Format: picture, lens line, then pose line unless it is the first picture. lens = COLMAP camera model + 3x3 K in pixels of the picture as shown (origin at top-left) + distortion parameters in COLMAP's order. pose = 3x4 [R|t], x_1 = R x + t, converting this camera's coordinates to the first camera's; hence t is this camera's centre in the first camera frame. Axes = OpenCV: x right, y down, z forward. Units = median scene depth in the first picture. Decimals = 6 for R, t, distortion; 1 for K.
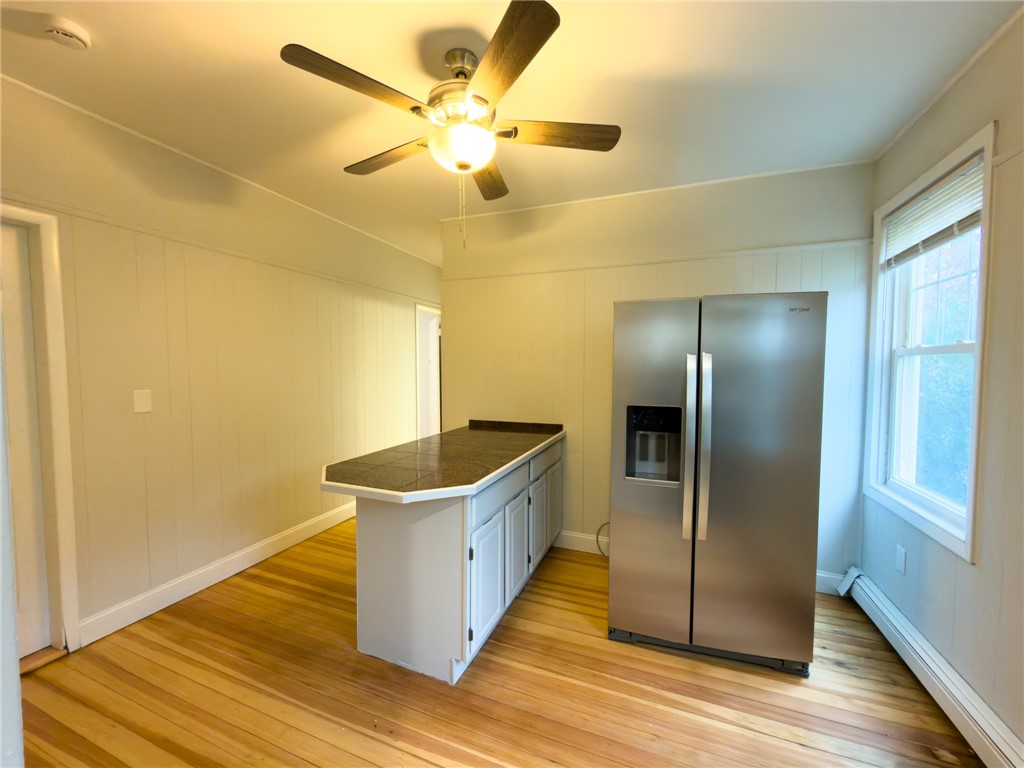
lens RADIAL K [[408.3, 0, 512.4], [0, 408.3, 384.4], [0, 0, 1]] dist [0.002604, -0.000500]
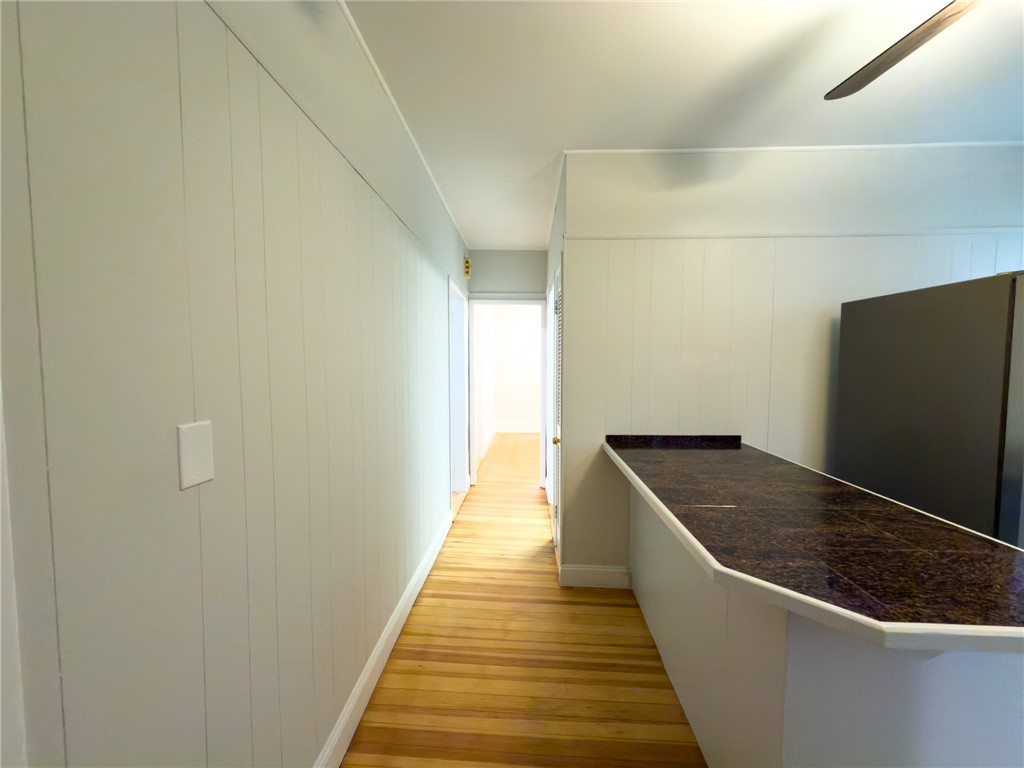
lens RADIAL K [[408.3, 0, 513.6], [0, 408.3, 385.2], [0, 0, 1]] dist [0.002604, -0.000500]
pose [[0.945882, -0.019466, 0.323927, -0.582668], [0.016753, 0.999797, 0.011161, -0.015085], [-0.324079, -0.005130, 0.946016, 0.436513]]
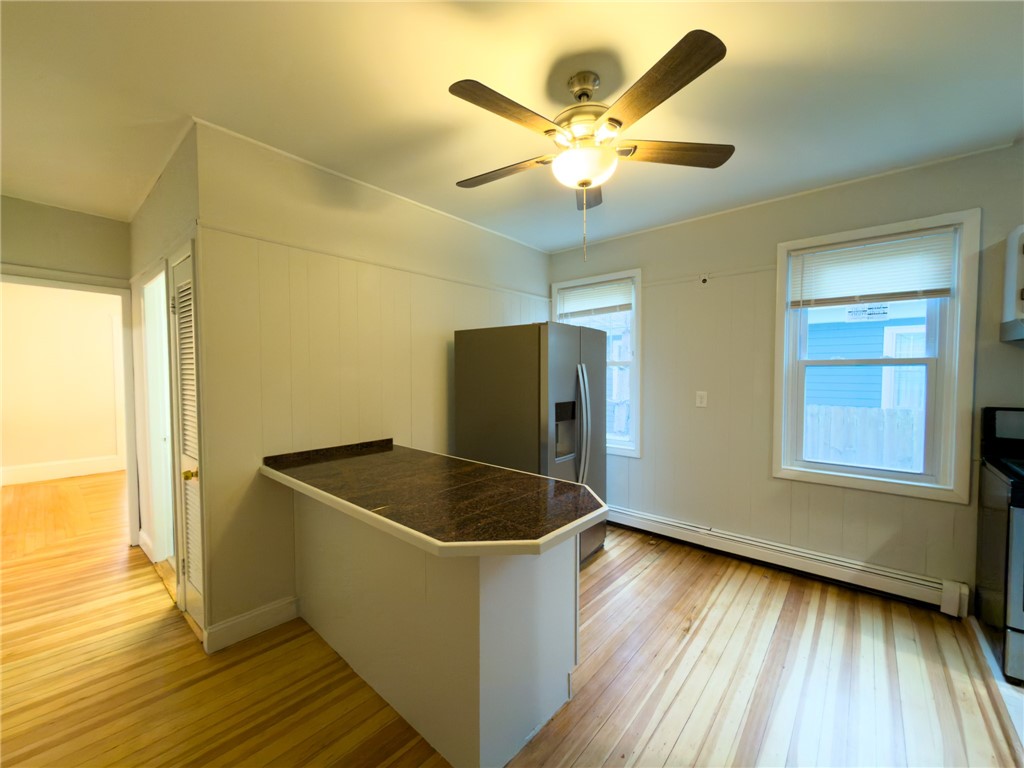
lens RADIAL K [[408.3, 0, 510.8], [0, 408.3, 384.5], [0, 0, 1]] dist [0.002604, -0.000500]
pose [[0.338618, -0.033988, 0.940310, -0.682116], [0.045640, 0.998764, 0.019665, -0.027632], [-0.939817, 0.036257, 0.339750, 0.483027]]
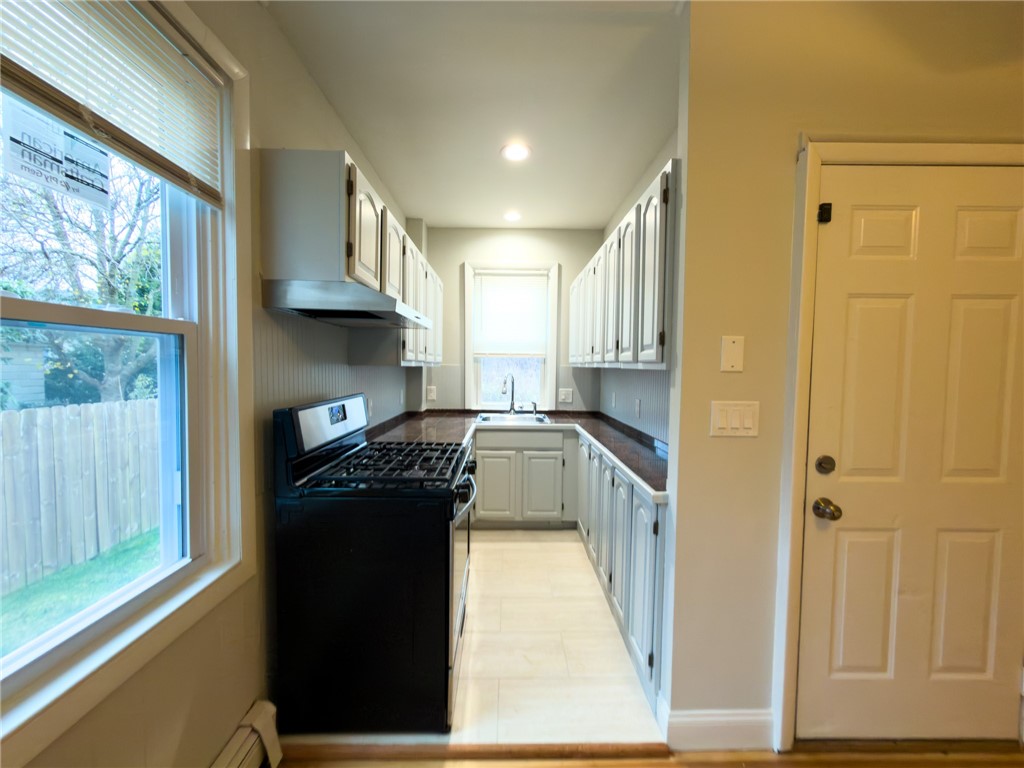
lens RADIAL K [[408.3, 0, 509.0], [0, 408.3, 384.8], [0, 0, 1]] dist [0.002604, -0.000500]
pose [[-0.927708, 0.007853, -0.373224, 0.275510], [-0.026275, 0.995926, 0.086263, -0.007305], [0.372381, 0.089834, -0.923722, 0.460177]]
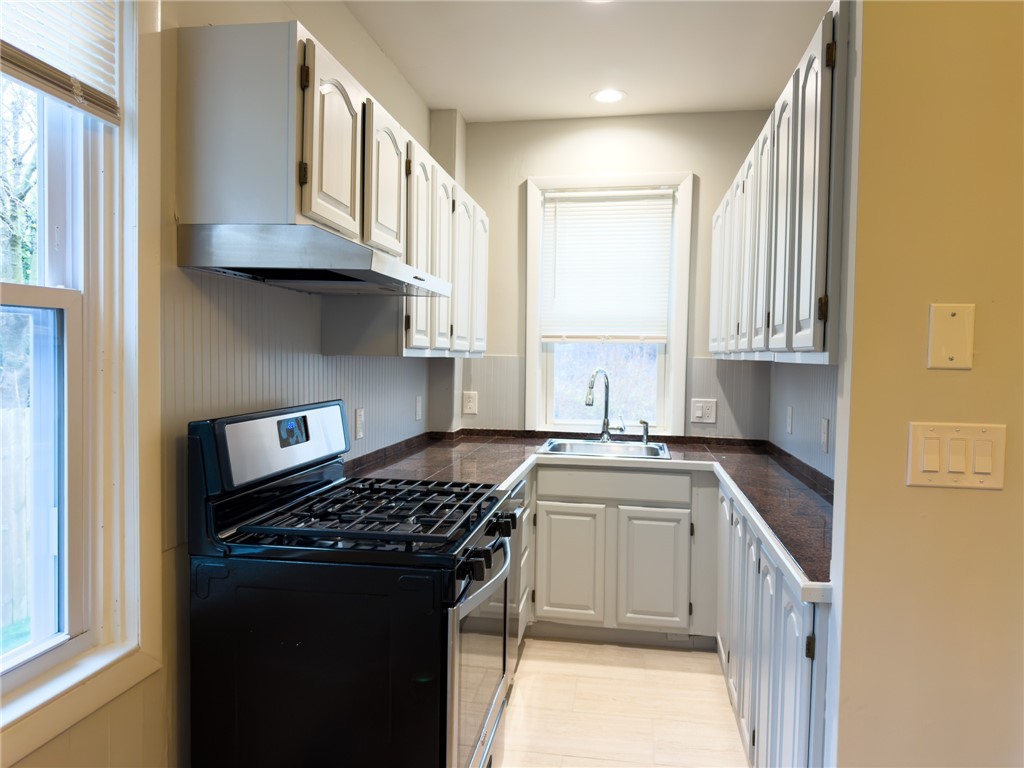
lens RADIAL K [[723.2, 0, 509.4], [0, 723.2, 384.8], [0, 0, 1]] dist [0.046093, -0.056404]
pose [[-0.979035, -0.005649, -0.203616, 0.224834], [-0.022867, 0.996345, 0.082308, -0.009878], [0.202406, 0.085239, -0.975585, 0.515619]]
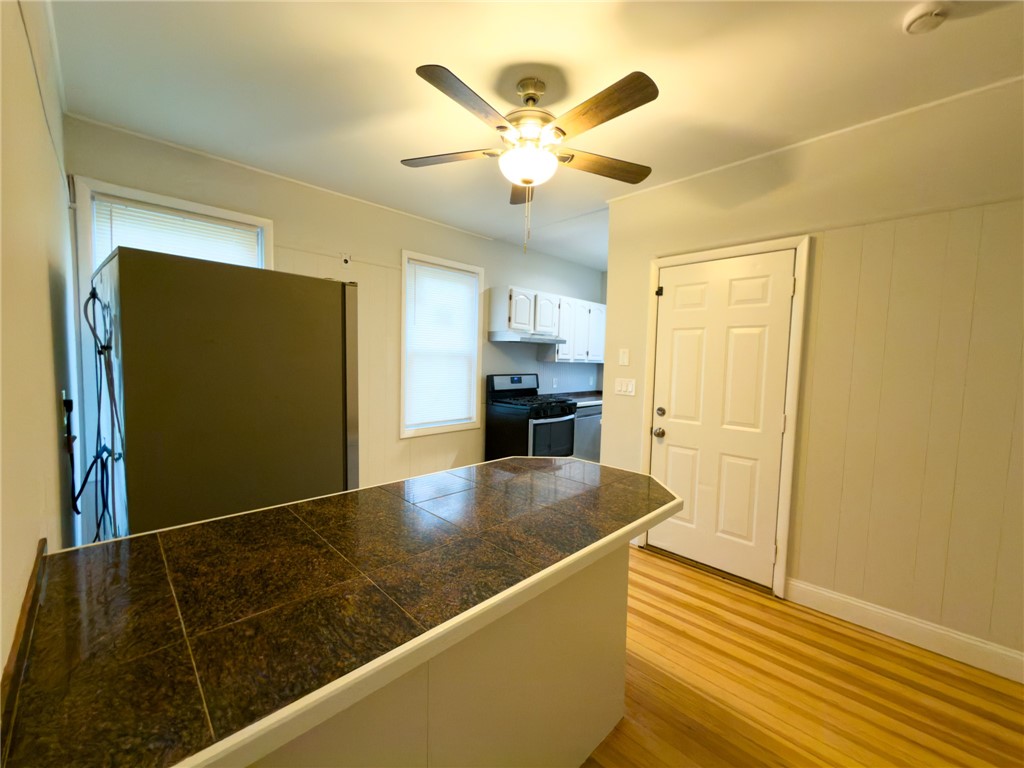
lens RADIAL K [[408.3, 0, 512.7], [0, 408.3, 386.6], [0, 0, 1]] dist [0.002604, -0.000500]
pose [[-0.915330, -0.049961, 0.399594, -0.323693], [-0.006690, 0.994024, 0.108959, -0.048447], [-0.402650, 0.097060, -0.910194, 1.218031]]
